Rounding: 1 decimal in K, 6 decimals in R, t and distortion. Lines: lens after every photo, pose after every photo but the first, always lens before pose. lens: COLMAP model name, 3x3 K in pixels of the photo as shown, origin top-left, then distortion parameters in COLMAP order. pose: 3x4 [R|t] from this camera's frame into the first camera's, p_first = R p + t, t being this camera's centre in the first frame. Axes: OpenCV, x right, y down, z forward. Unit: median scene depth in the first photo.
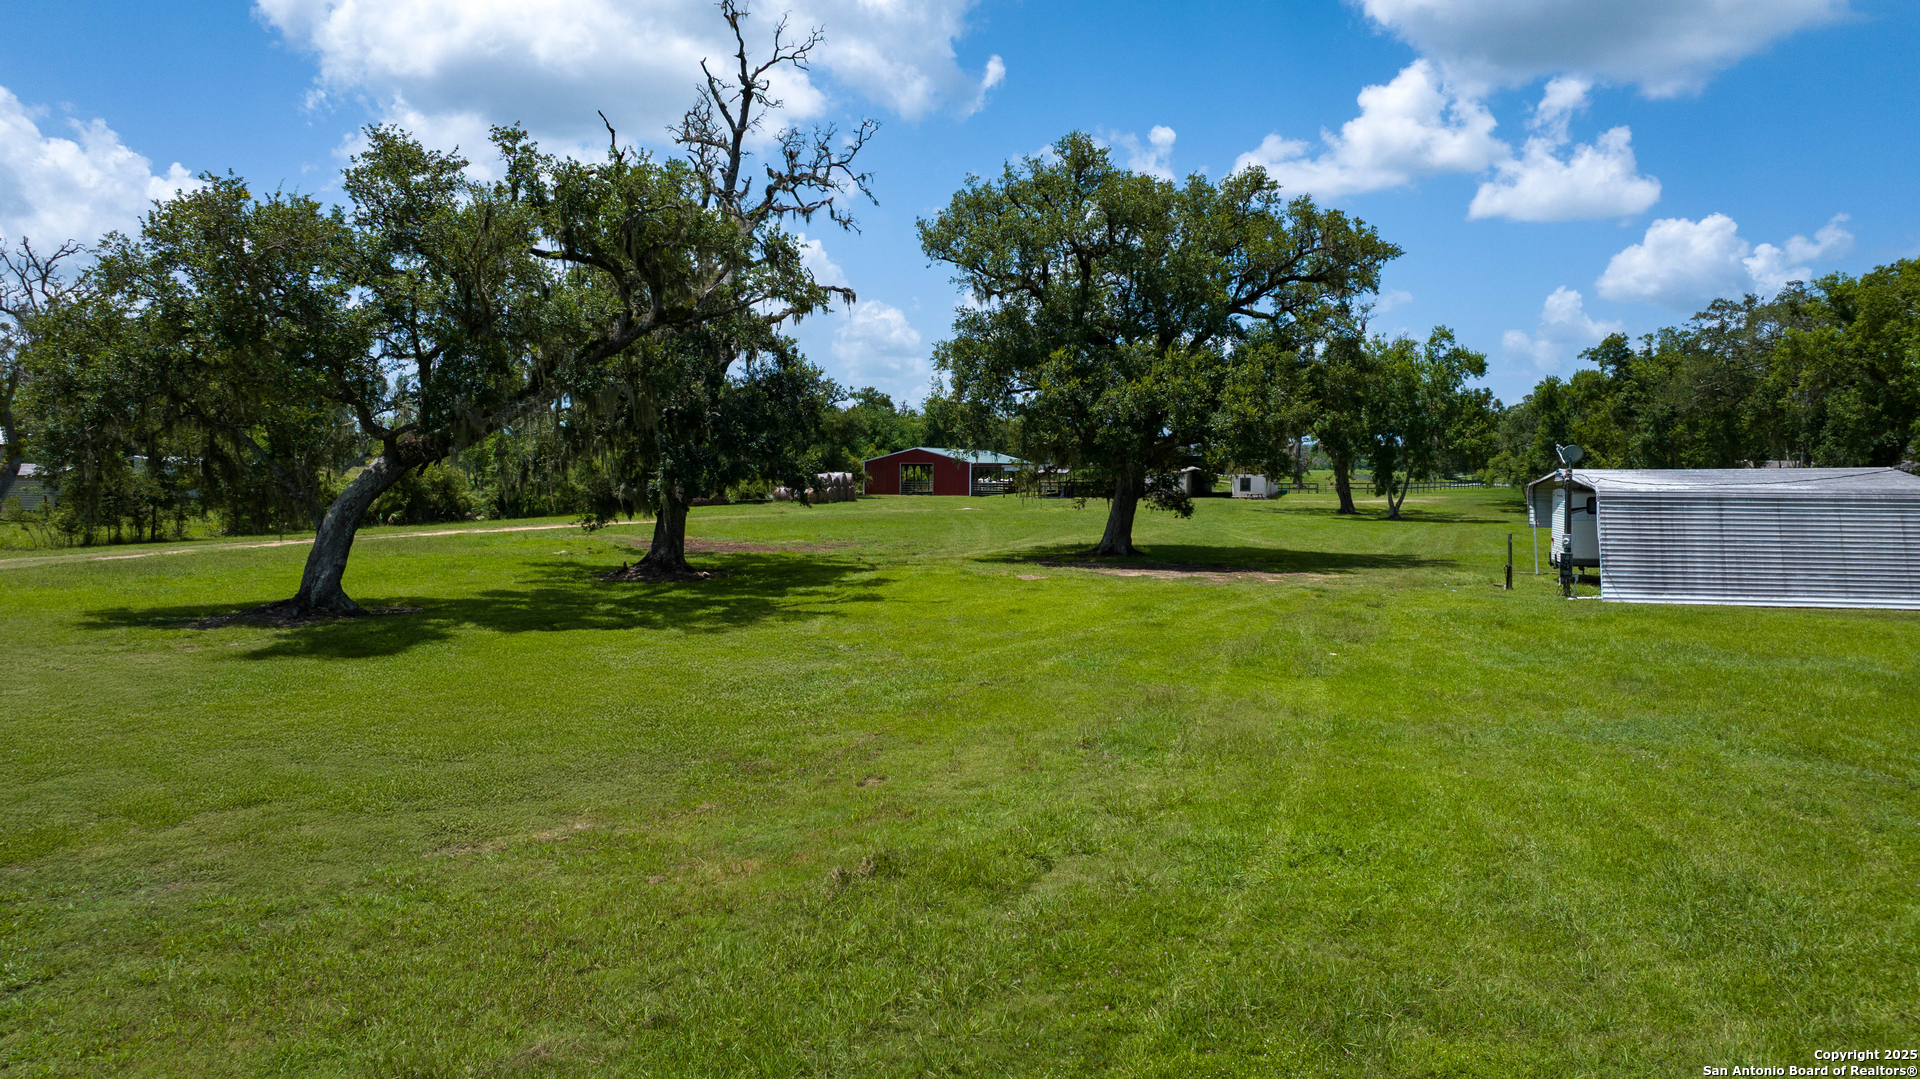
lens RADIAL K [[1401.0, 0, 957.9], [0, 1401.0, 542.9], [0, 0, 1]] dist [0.007596, 0.007534]
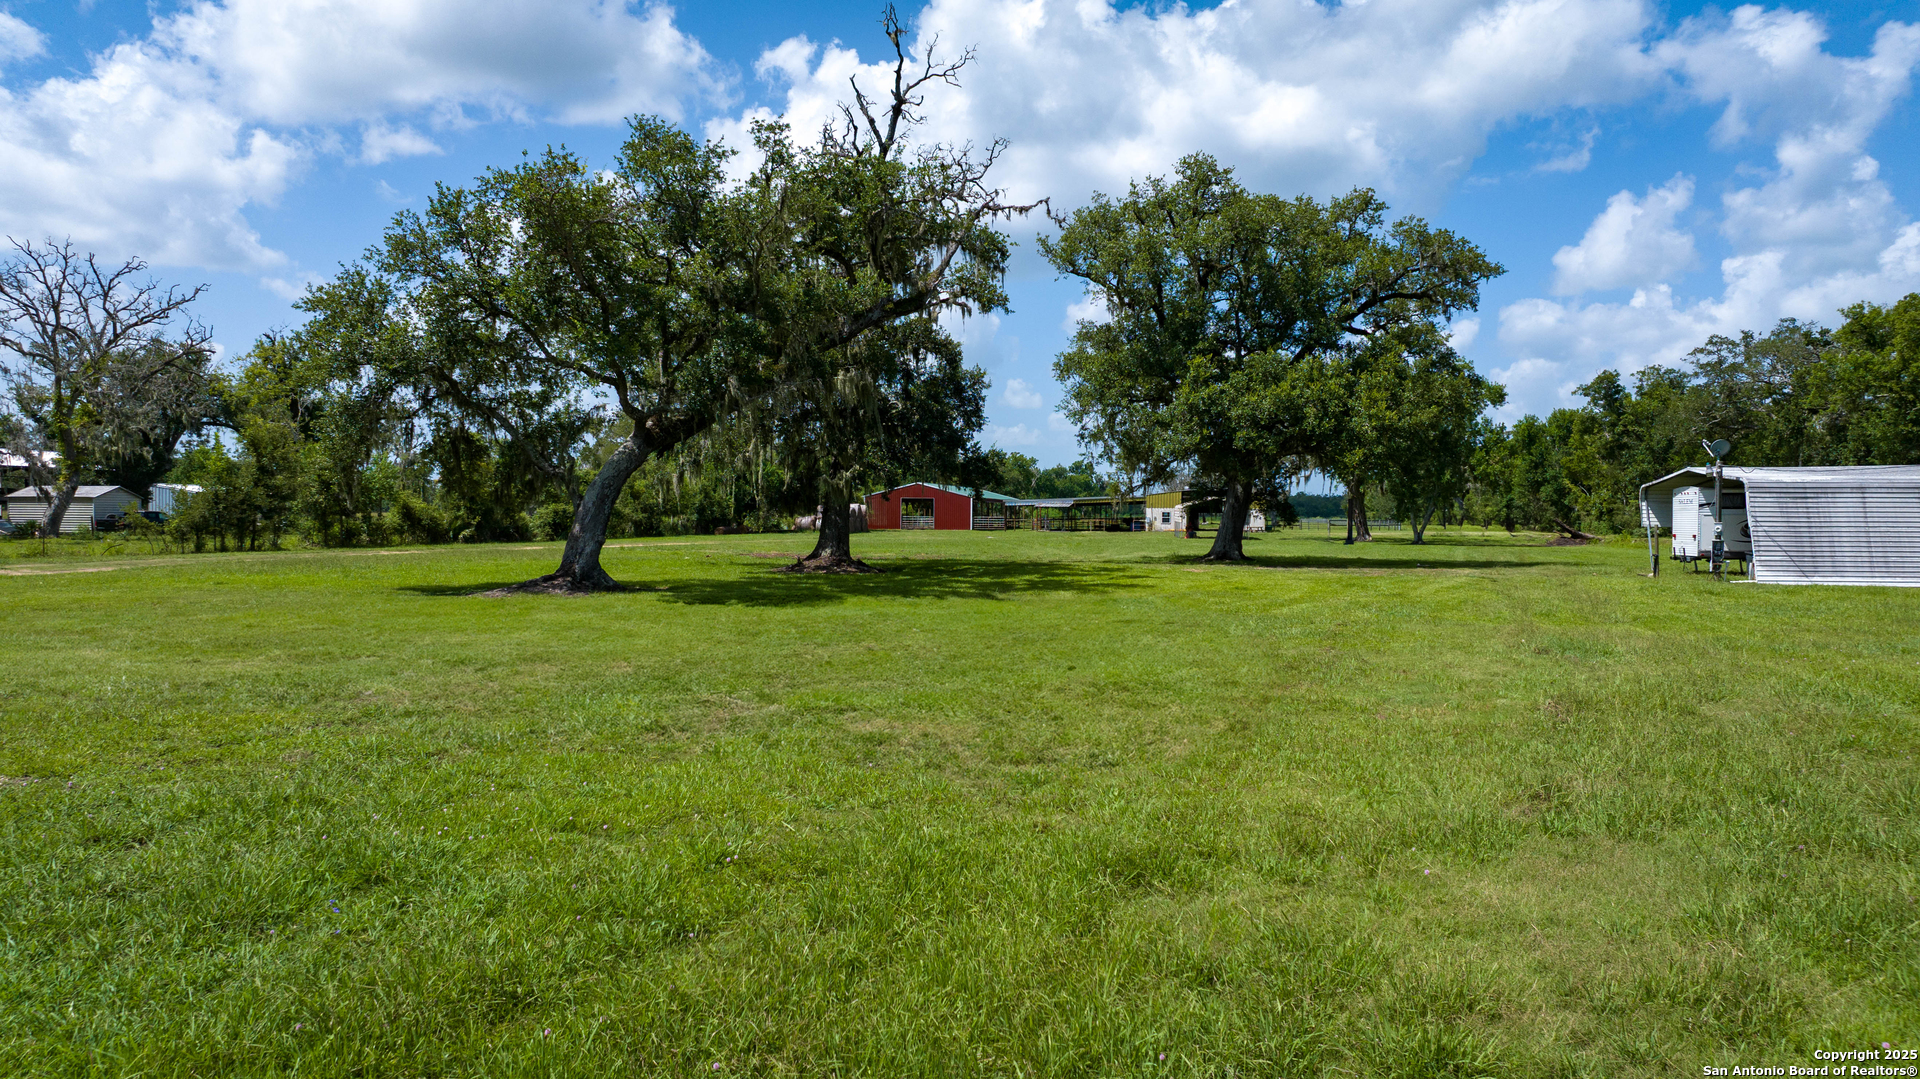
lens RADIAL K [[1401.0, 0, 955.4], [0, 1401.0, 549.5], [0, 0, 1]] dist [0.007596, 0.007534]
pose [[0.998142, -0.000598, 0.060930, -0.156384], [0.002693, 0.999408, -0.034300, 0.036806], [-0.060873, 0.034401, 0.997553, -0.021536]]
